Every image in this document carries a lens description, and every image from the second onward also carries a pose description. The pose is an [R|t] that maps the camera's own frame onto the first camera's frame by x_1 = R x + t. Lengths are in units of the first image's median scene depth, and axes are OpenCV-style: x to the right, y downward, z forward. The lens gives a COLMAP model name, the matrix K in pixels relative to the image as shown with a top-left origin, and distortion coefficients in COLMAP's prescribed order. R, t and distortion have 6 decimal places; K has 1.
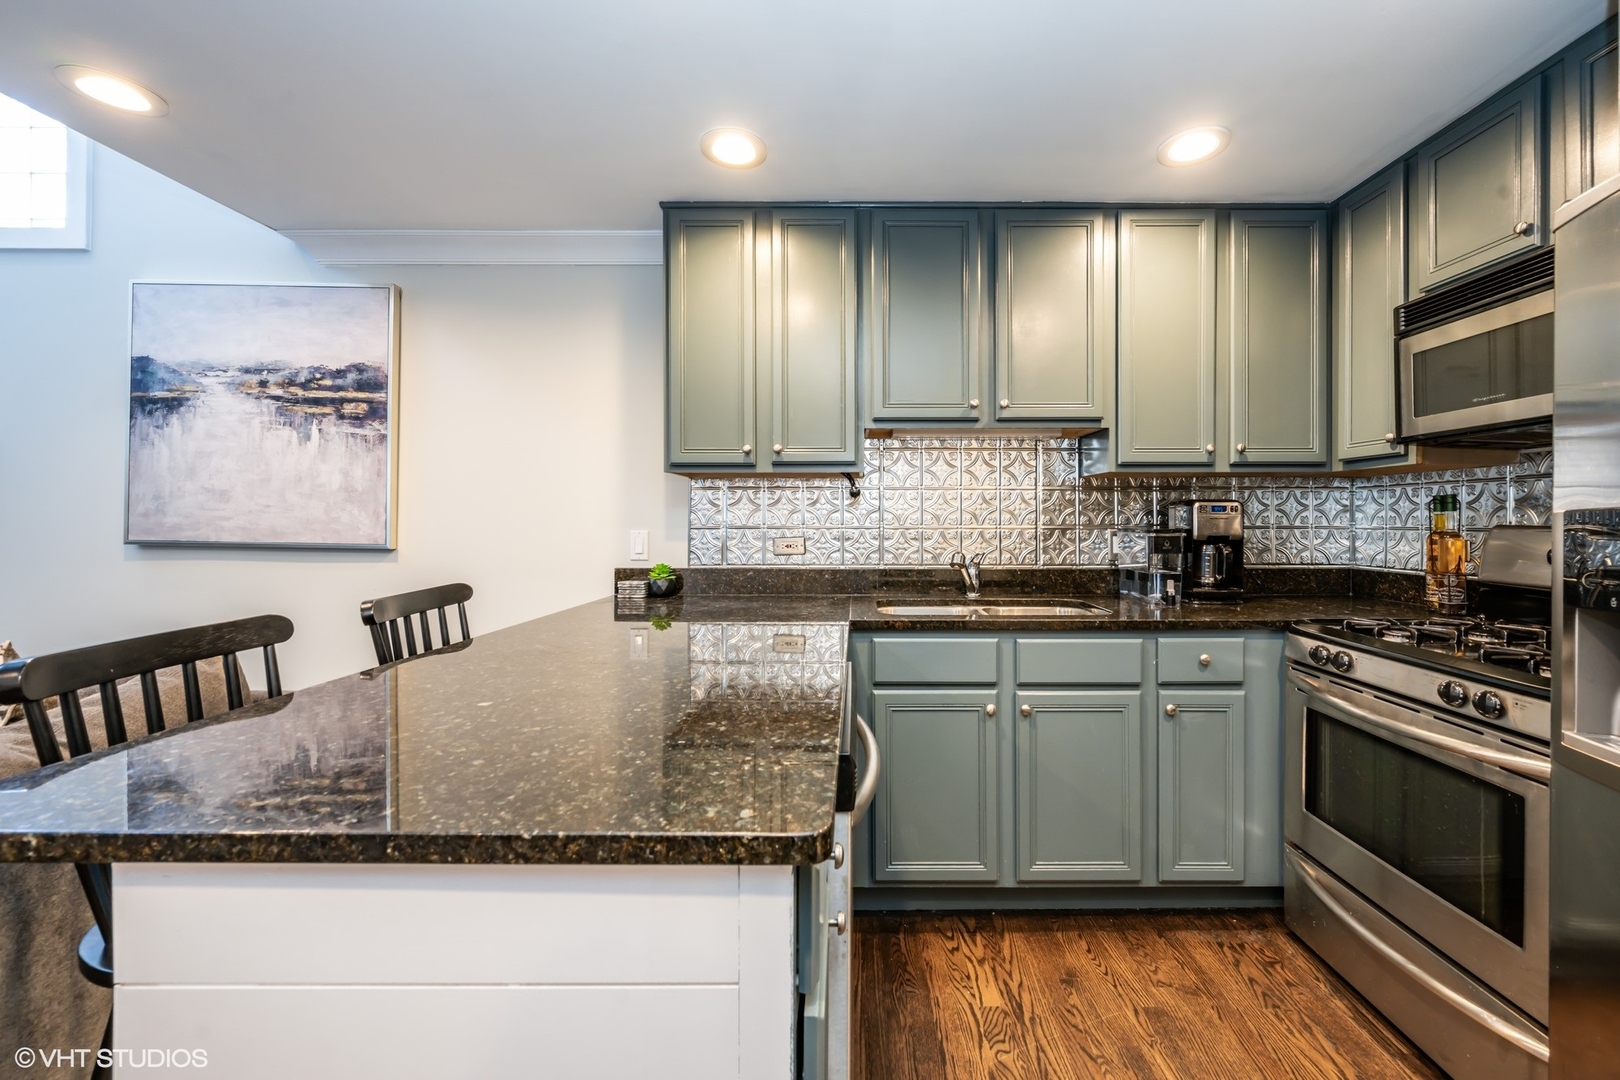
lens RADIAL K [[654.4, 0, 810.3], [0, 654.4, 520.5], [0, 0, 1]] dist [-0.000454, 0.000619]
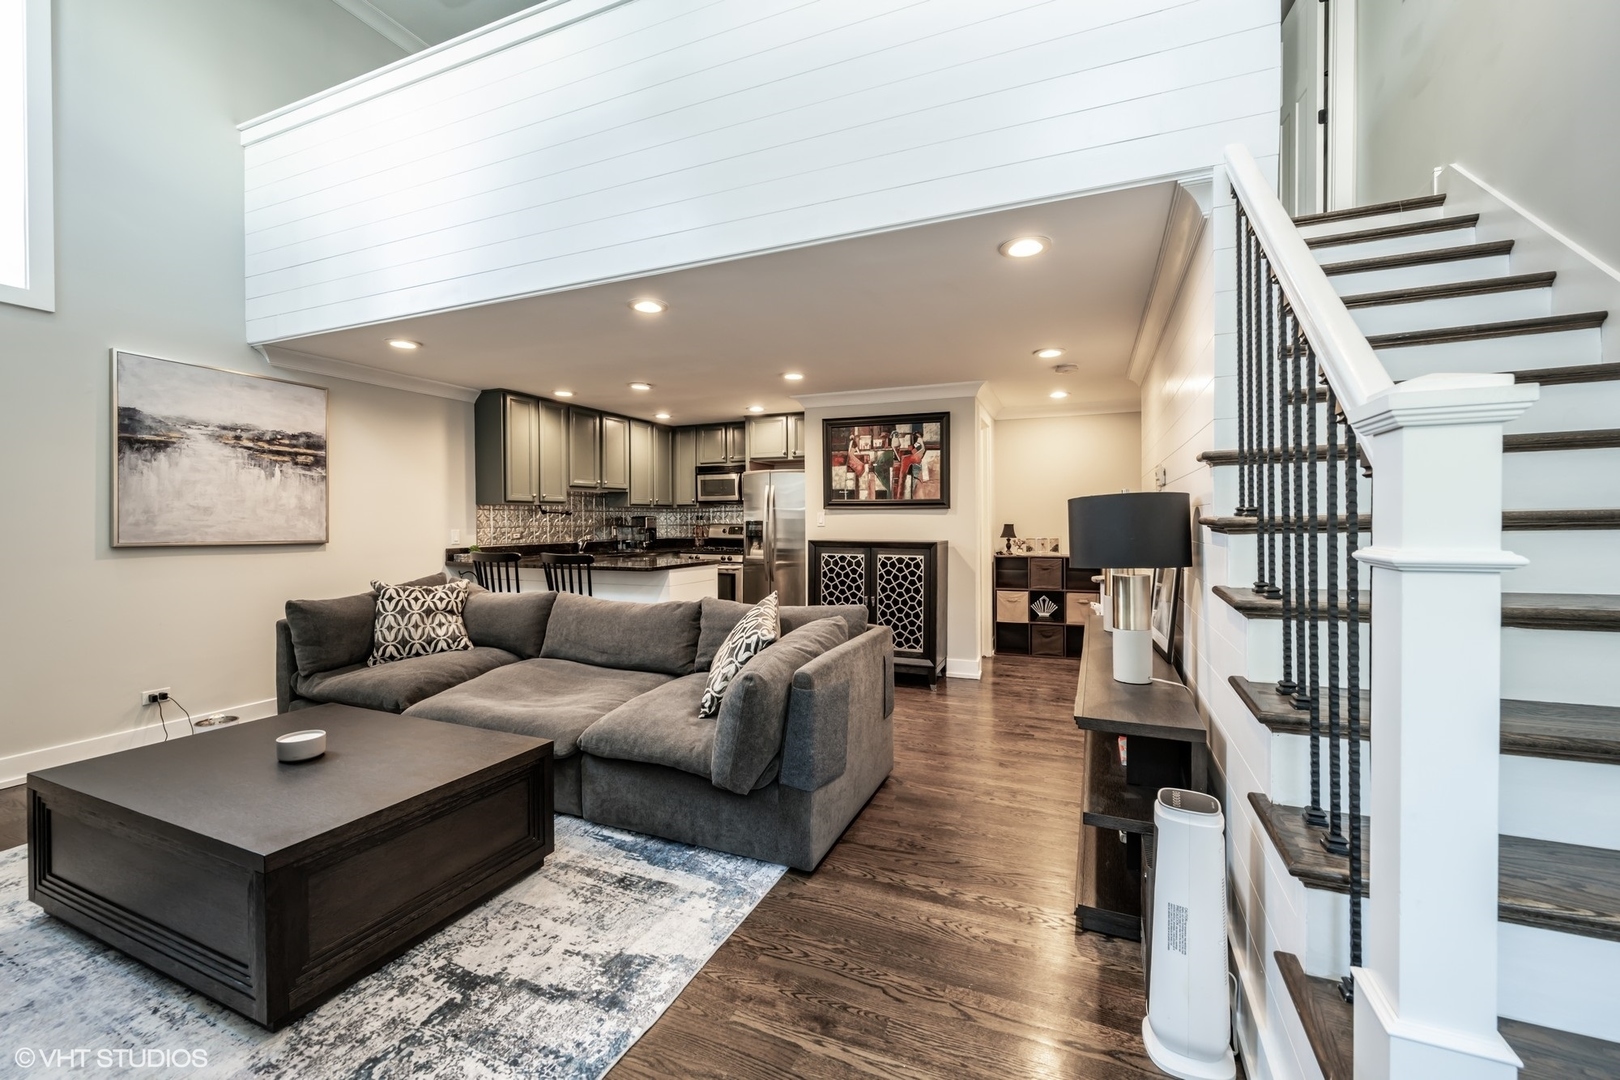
lens RADIAL K [[654.4, 0, 810.3], [0, 654.4, 520.5], [0, 0, 1]] dist [-0.000454, 0.000619]
pose [[0.401638, -0.003791, 0.915791, -1.700067], [0.009240, 0.999957, 0.000087, -0.003939], [-0.915752, 0.008427, 0.401656, -0.836083]]
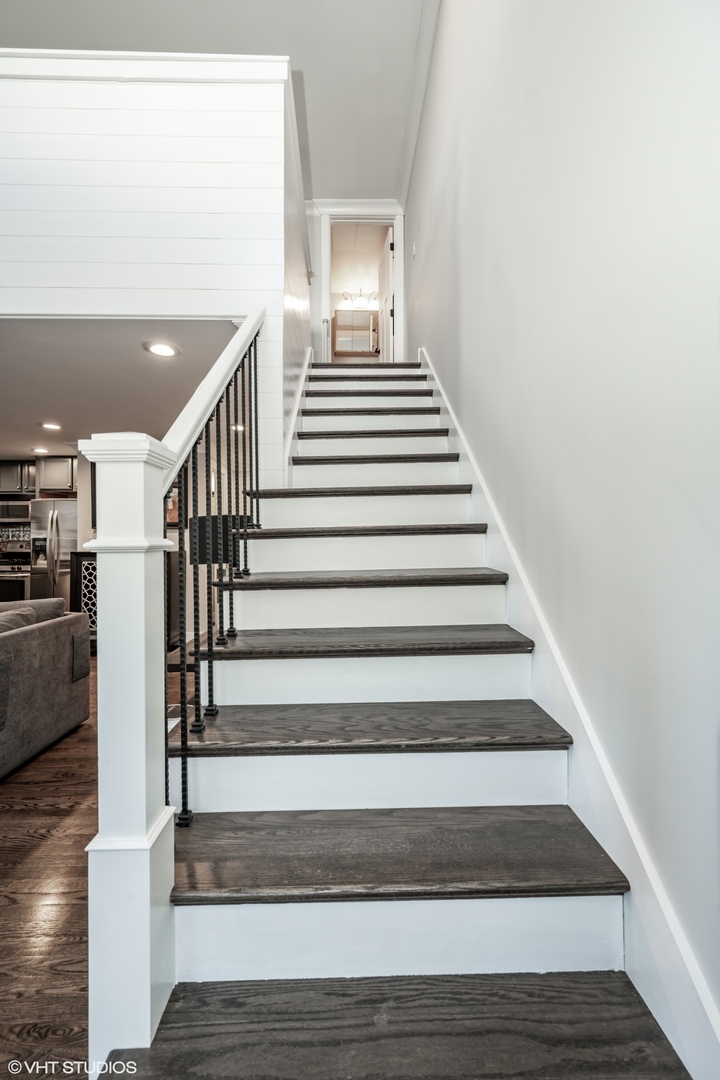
lens RADIAL K [[436.2, 0, 354.3], [0, 436.2, 532.2], [0, 0, 1]] dist [-0.000454, 0.000619]
pose [[-0.008851, 0.014664, 0.999853, -1.640758], [0.010241, 0.999841, -0.014573, 0.012538], [-0.999908, 0.010110, -0.009000, -1.128308]]
